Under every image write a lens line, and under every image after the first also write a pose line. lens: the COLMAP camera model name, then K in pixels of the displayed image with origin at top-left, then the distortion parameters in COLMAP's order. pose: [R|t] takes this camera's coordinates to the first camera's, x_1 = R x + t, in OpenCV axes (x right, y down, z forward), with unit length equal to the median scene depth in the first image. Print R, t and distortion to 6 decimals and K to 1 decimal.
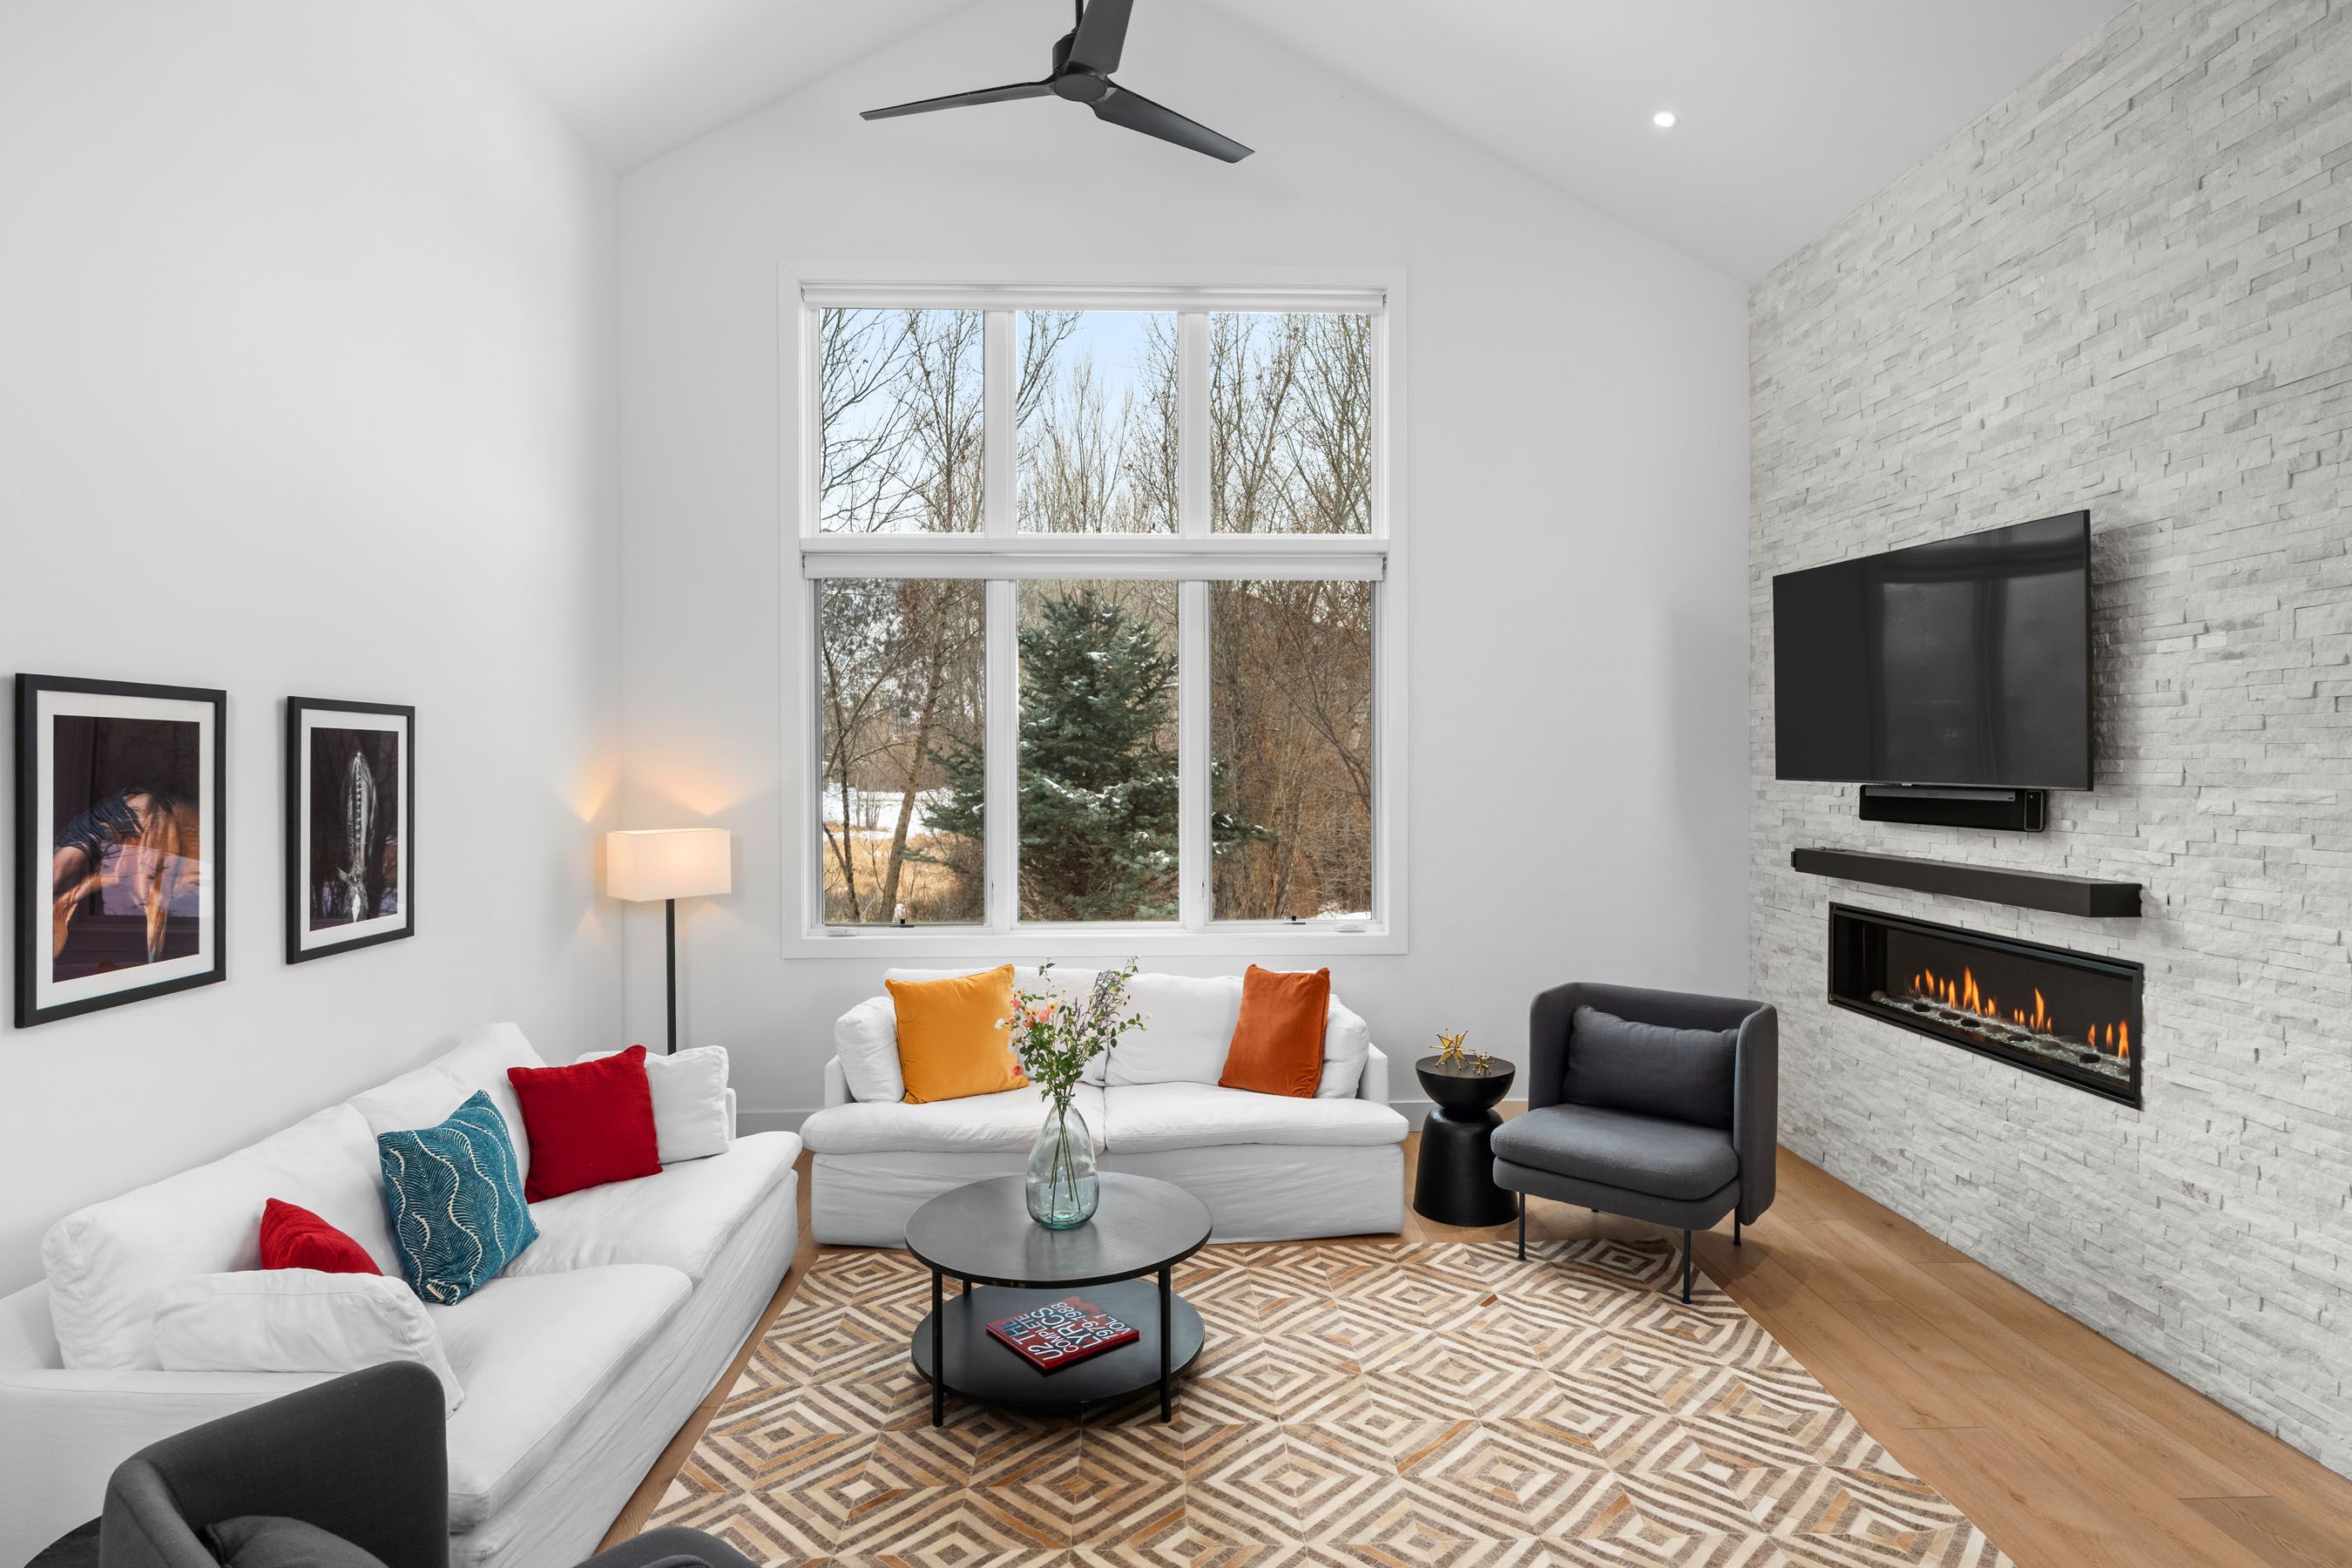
lens RADIAL K [[1273.6, 0, 1172.1], [0, 1273.6, 774.7], [0, 0, 1]] dist [-0.002166, -0.000186]
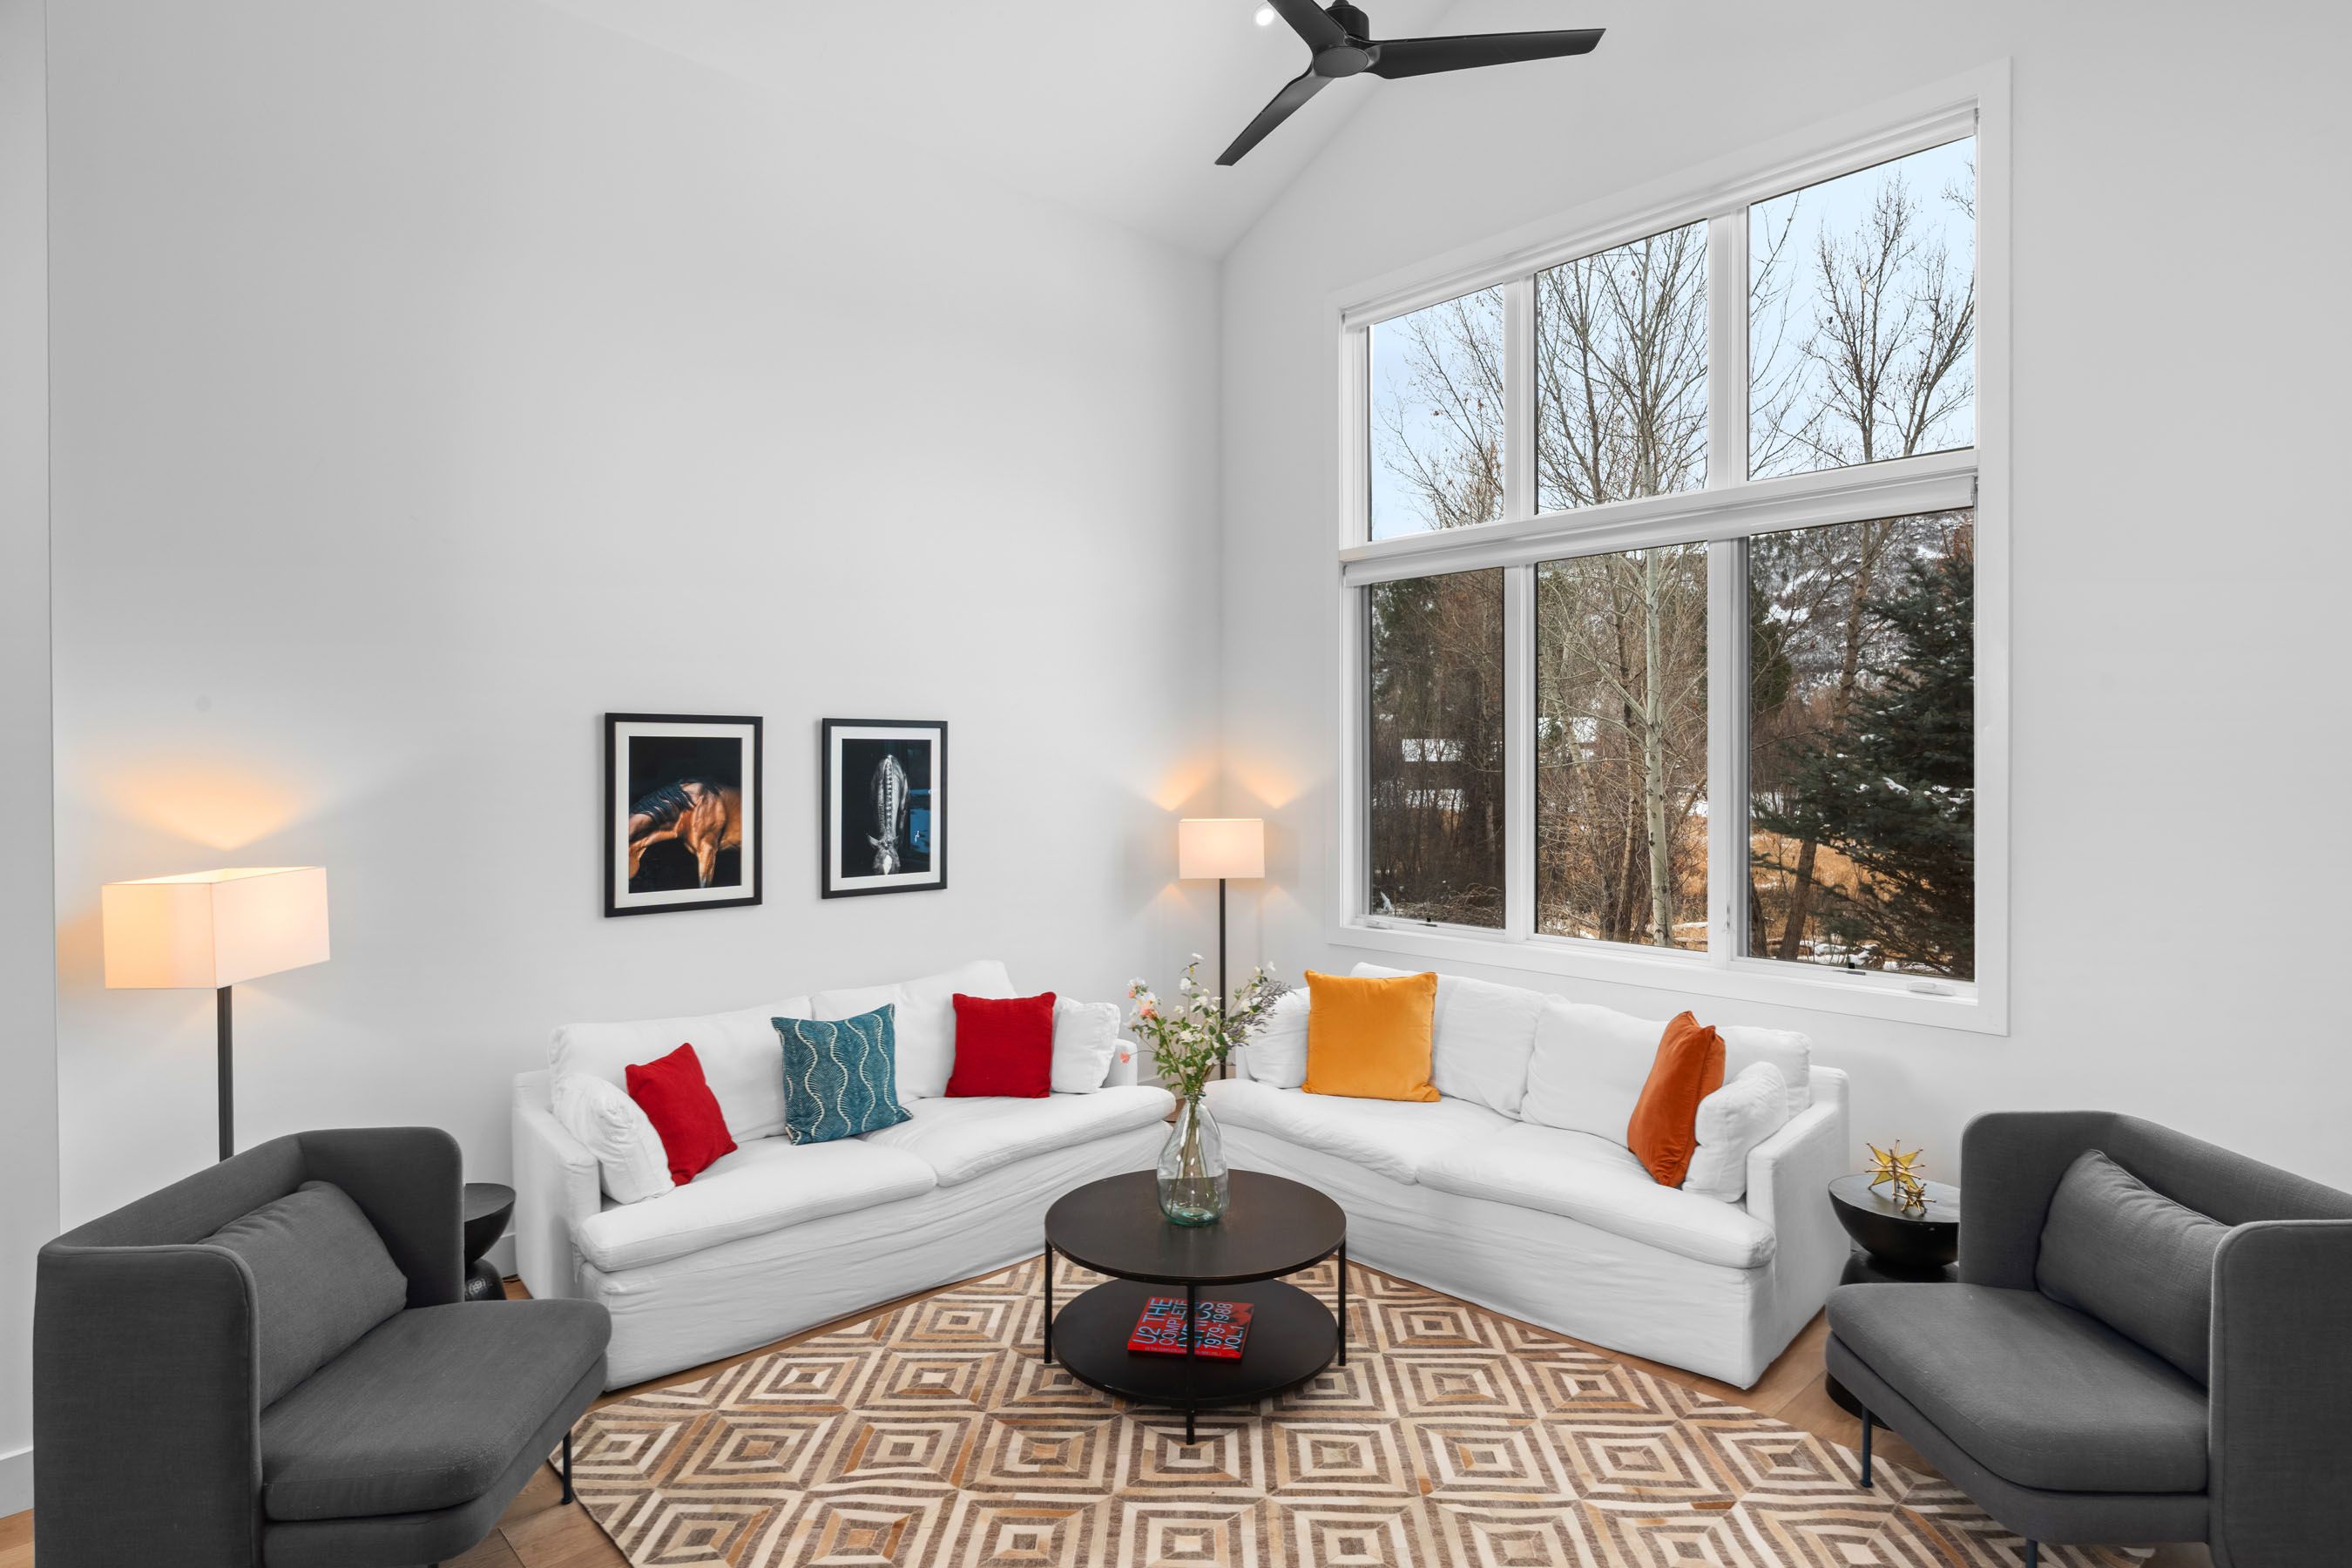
lens RADIAL K [[1250.1, 0, 1179.9], [0, 1250.1, 771.5], [0, 0, 1]] dist [-0.001076, -0.000074]
pose [[0.665801, 0.008841, -0.746077, 0.623870], [-0.005749, 0.999961, 0.006719, -0.010906], [0.746107, -0.000185, 0.665826, 0.319345]]
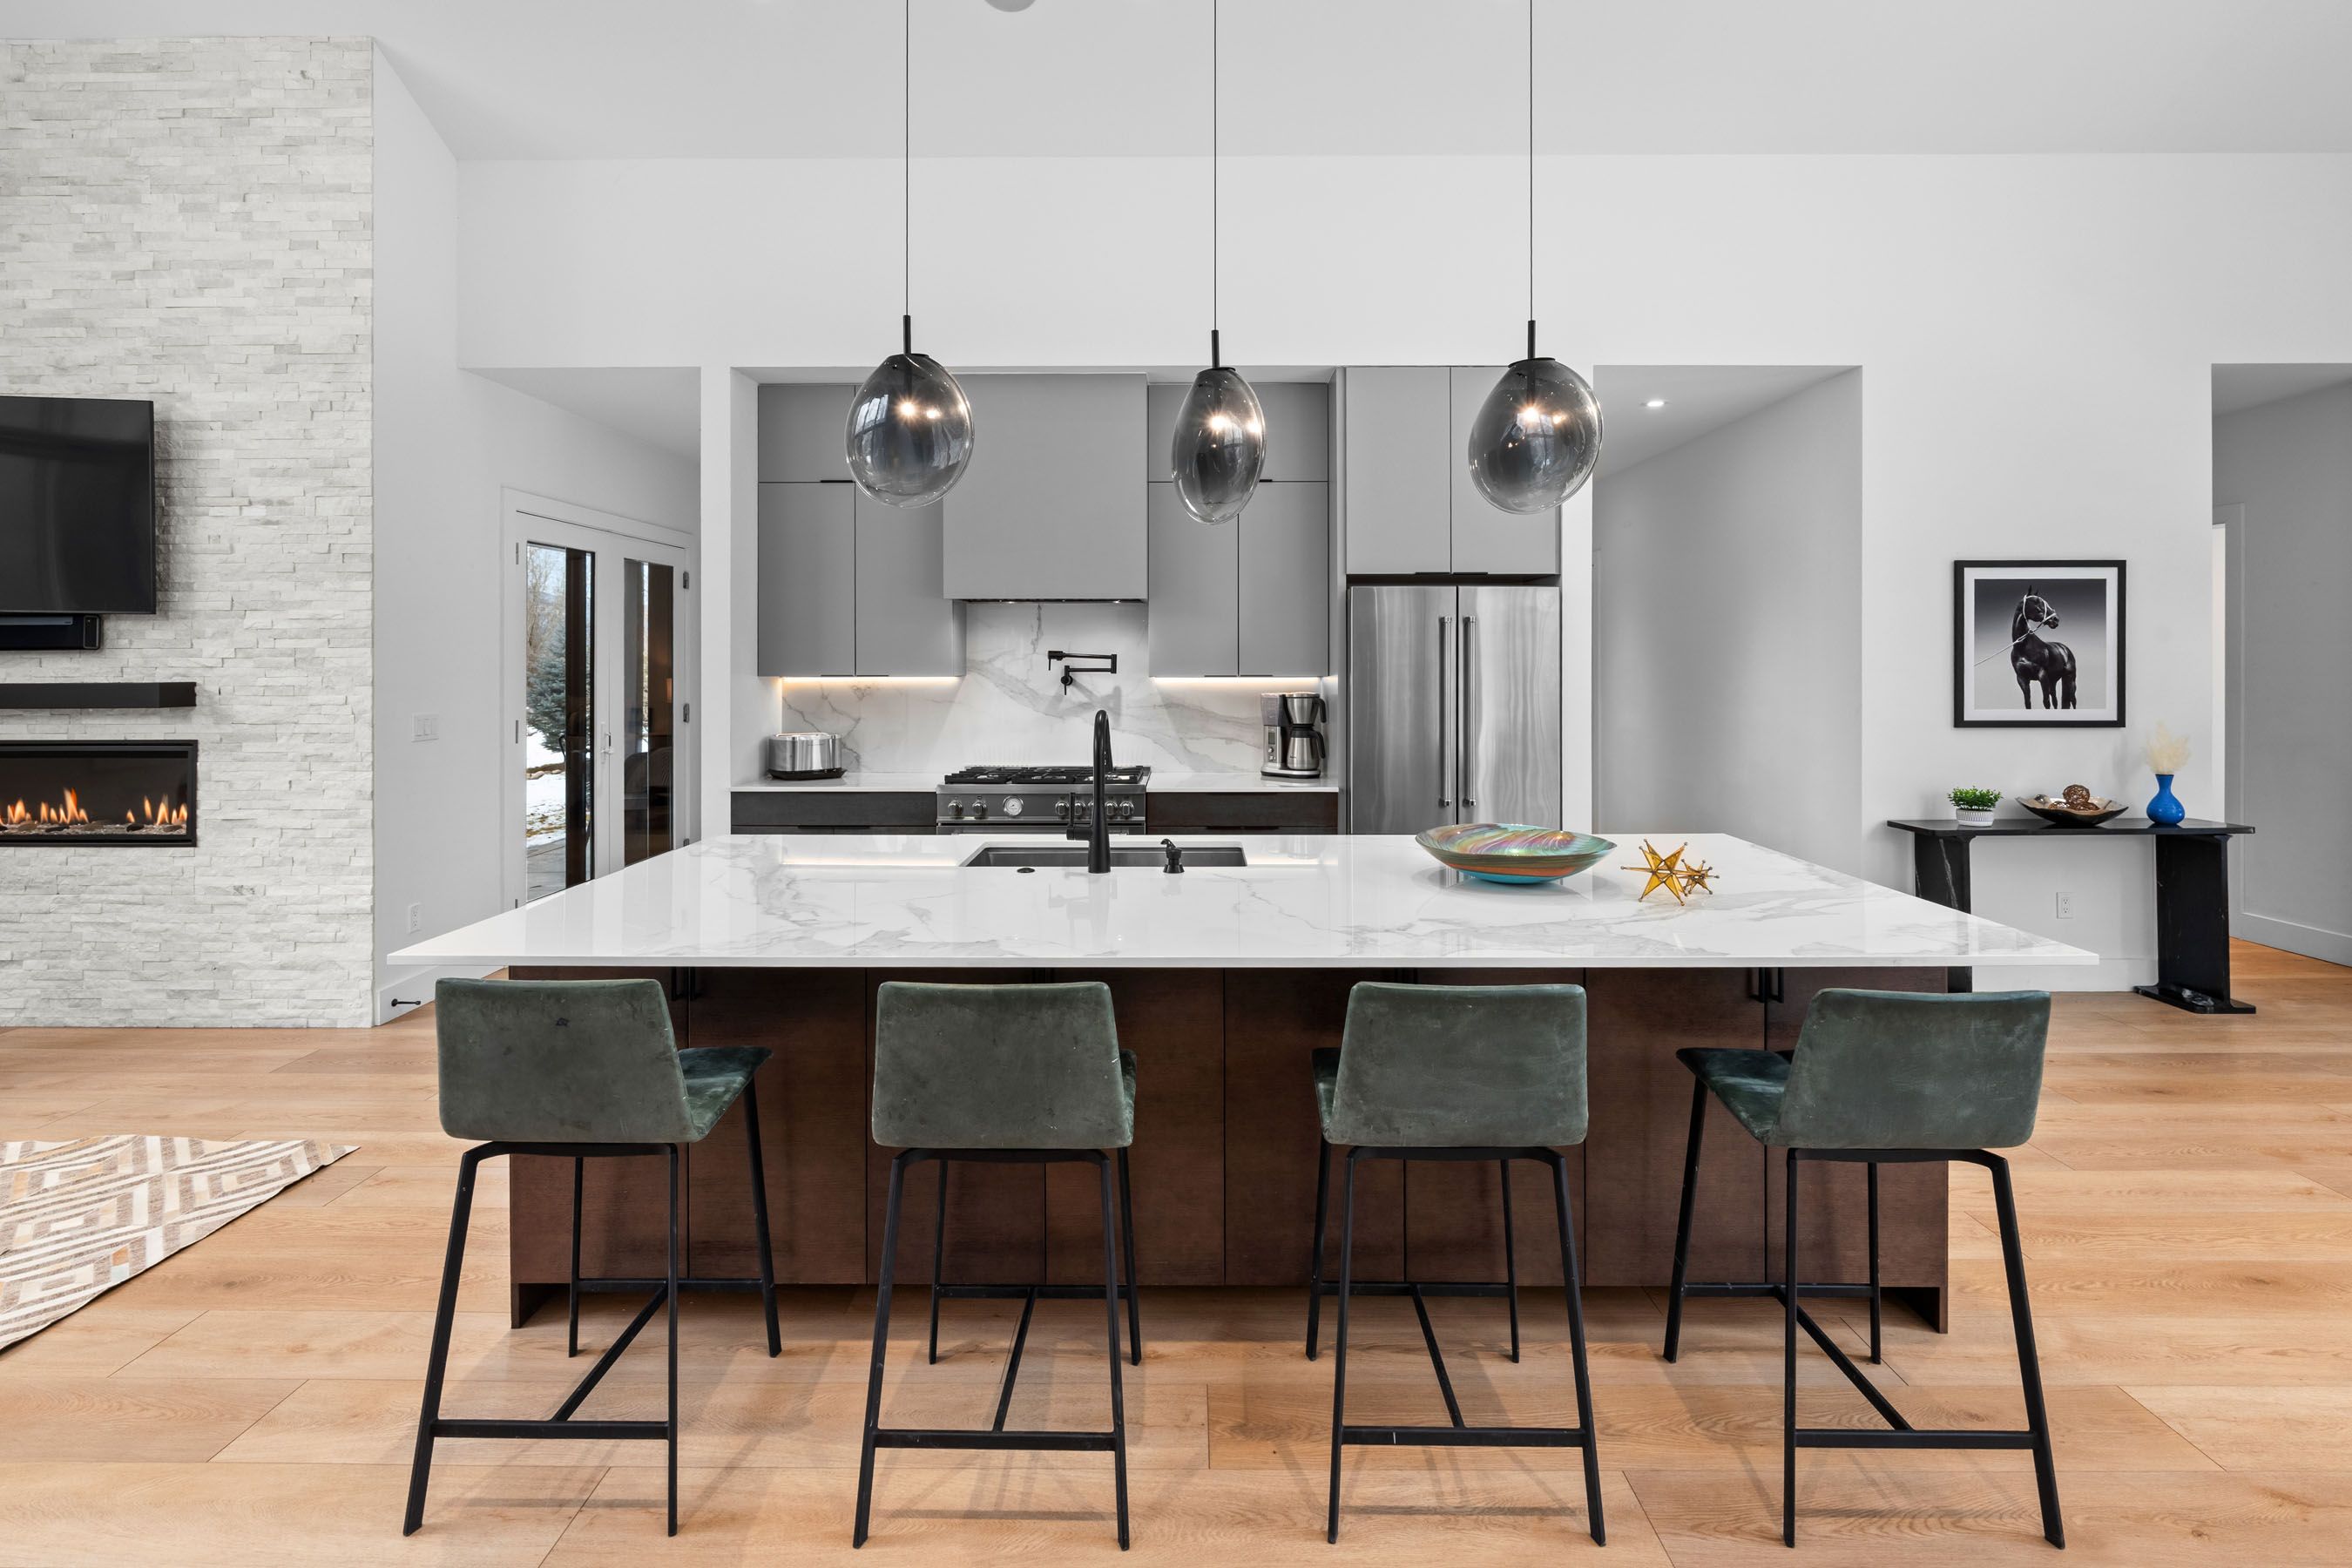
lens RADIAL K [[1078.8, 0, 1183.9], [0, 1078.8, 660.6], [0, 0, 1]] dist [-0.002568, -0.000029]
pose [[0.041826, 0.004325, 0.999116, -0.350791], [0.011435, 0.999923, -0.004807, 0.079005], [-0.999059, 0.011625, 0.041773, -0.115159]]
